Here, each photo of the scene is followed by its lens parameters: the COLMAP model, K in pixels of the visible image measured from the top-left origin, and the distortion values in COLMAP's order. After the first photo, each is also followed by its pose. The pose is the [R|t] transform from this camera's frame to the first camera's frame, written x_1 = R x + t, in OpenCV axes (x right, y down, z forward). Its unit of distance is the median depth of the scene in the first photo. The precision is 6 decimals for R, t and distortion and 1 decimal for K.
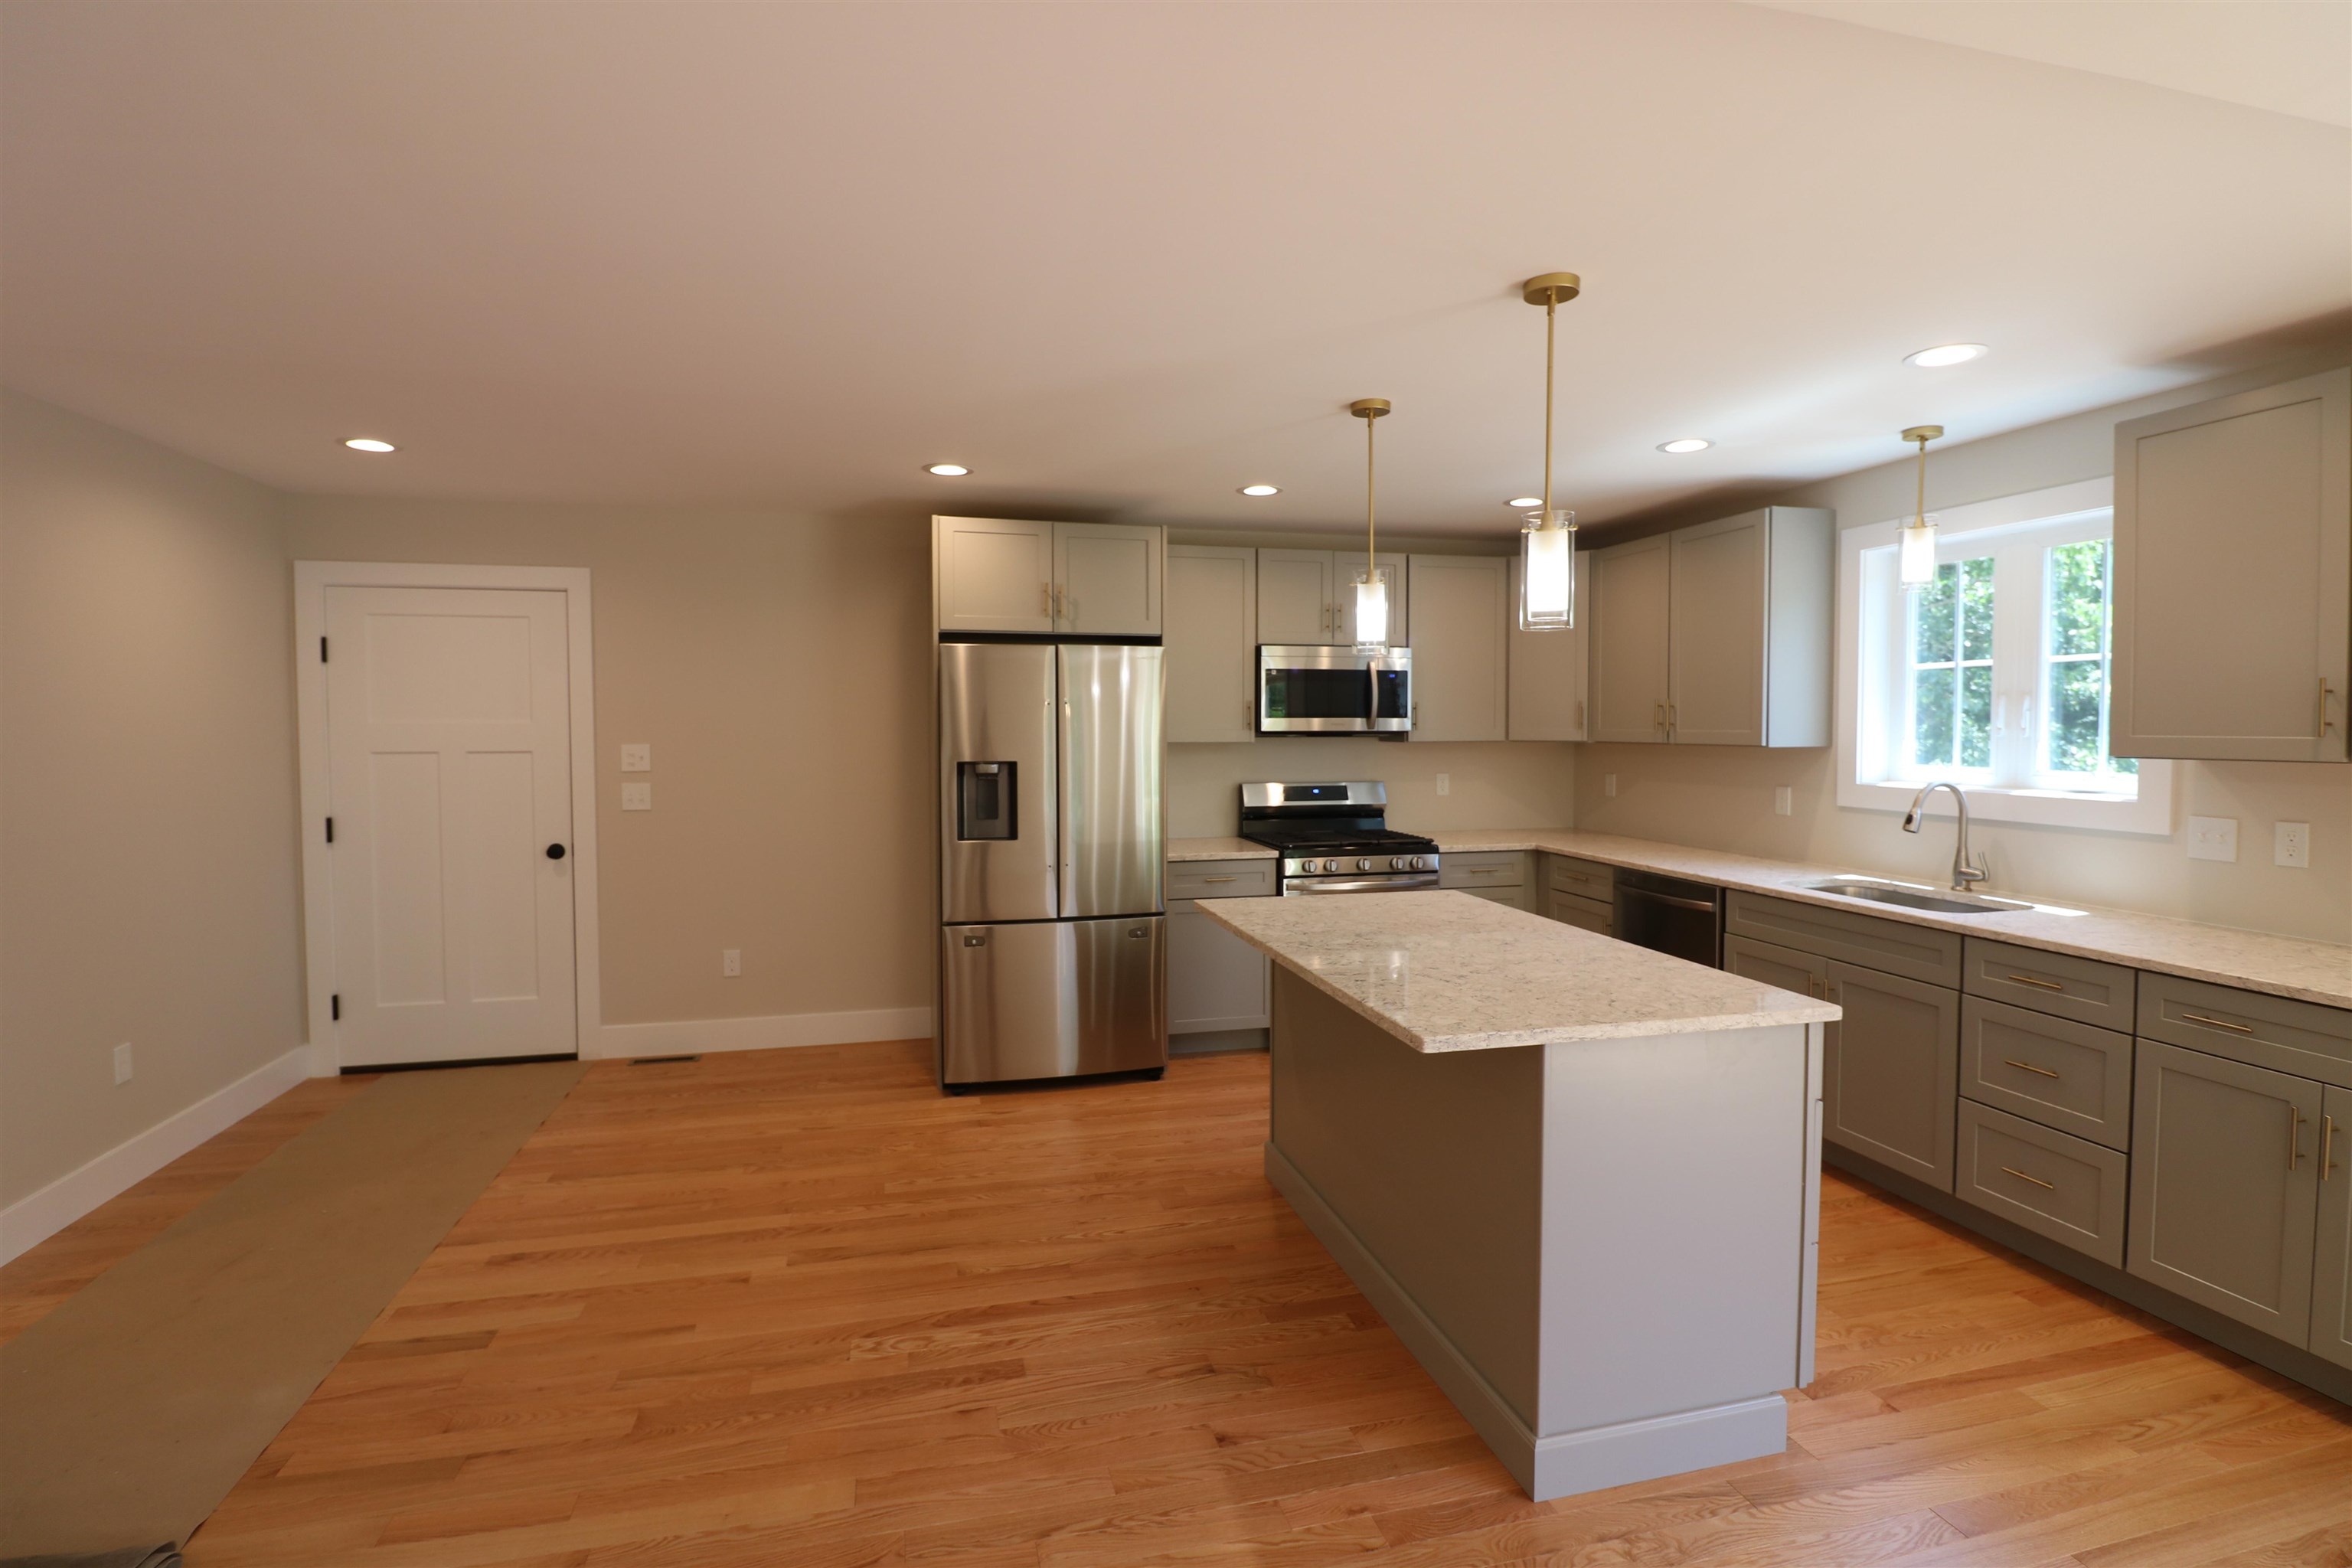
lens RADIAL K [[1091.8, 0, 1160.0], [0, 1091.8, 764.9], [0, 0, 1]] dist [-0.004006, -0.008692]
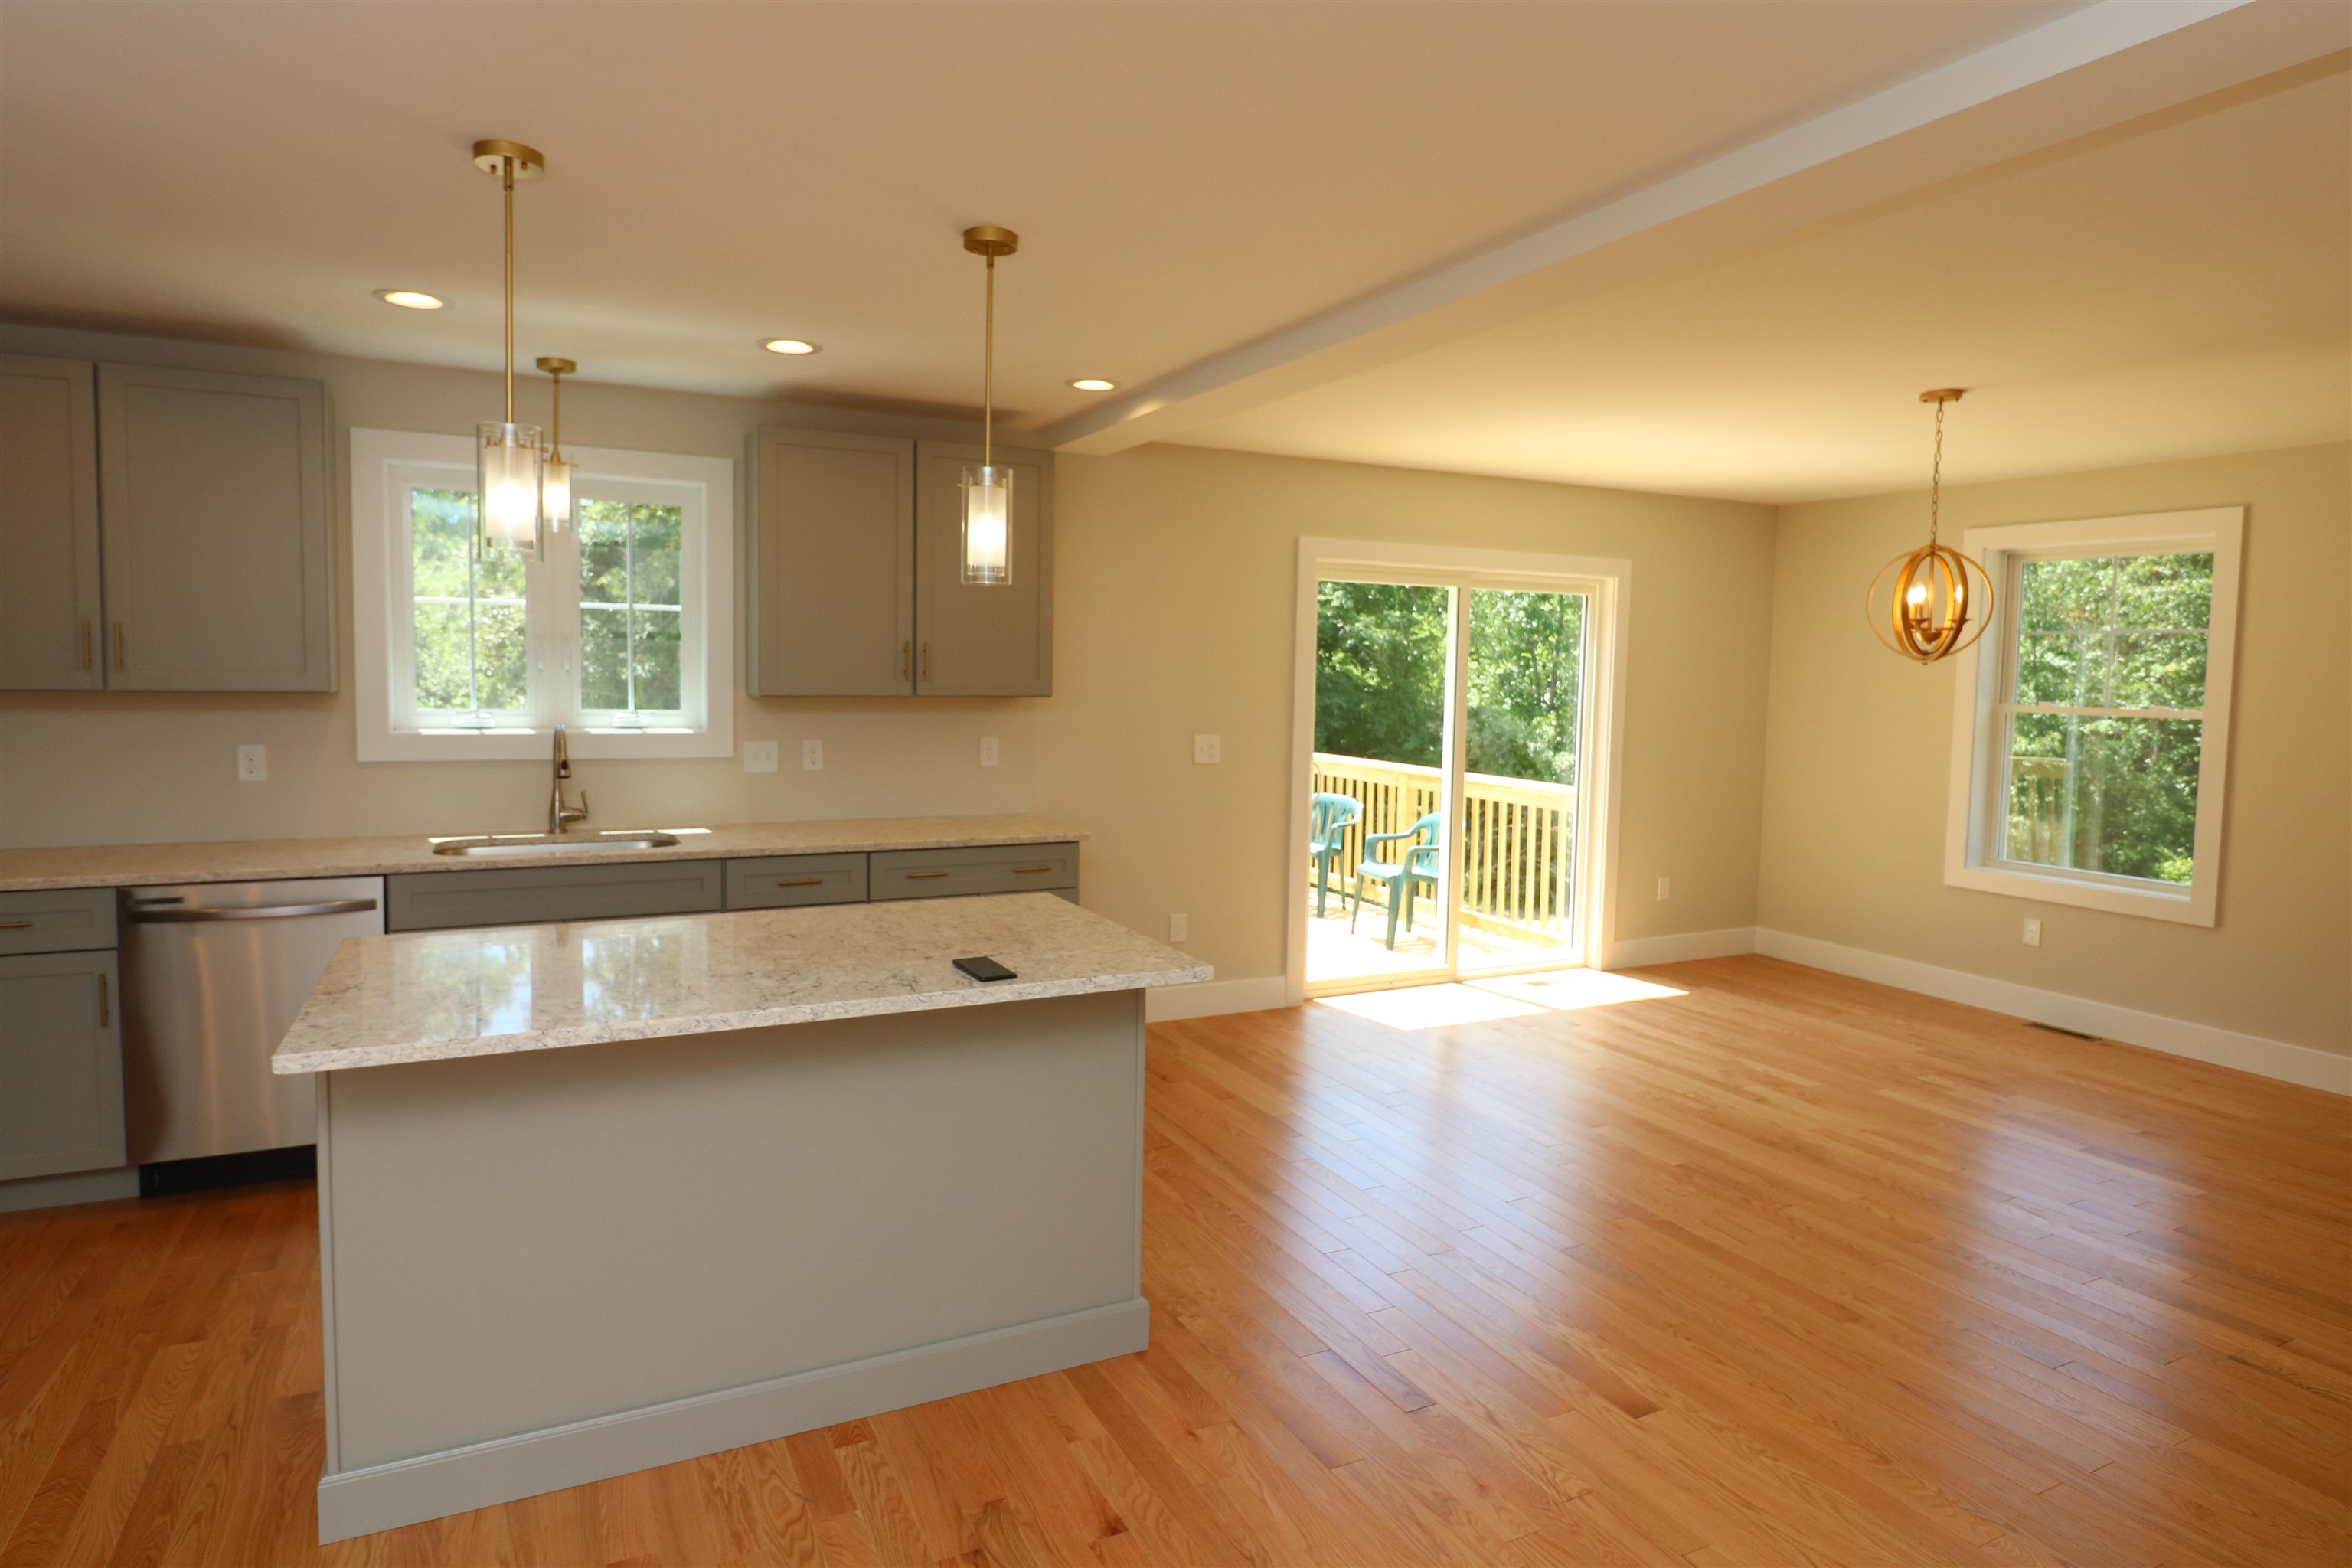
lens RADIAL K [[1301.2, 0, 1178.3], [0, 1301.2, 764.2], [0, 0, 1]] dist [0.006746, -0.008642]
pose [[-0.225842, -0.075934, 0.971200, -0.520515], [0.019853, 0.996392, 0.082520, -0.032498], [-0.973962, 0.037918, -0.223520, 0.674927]]
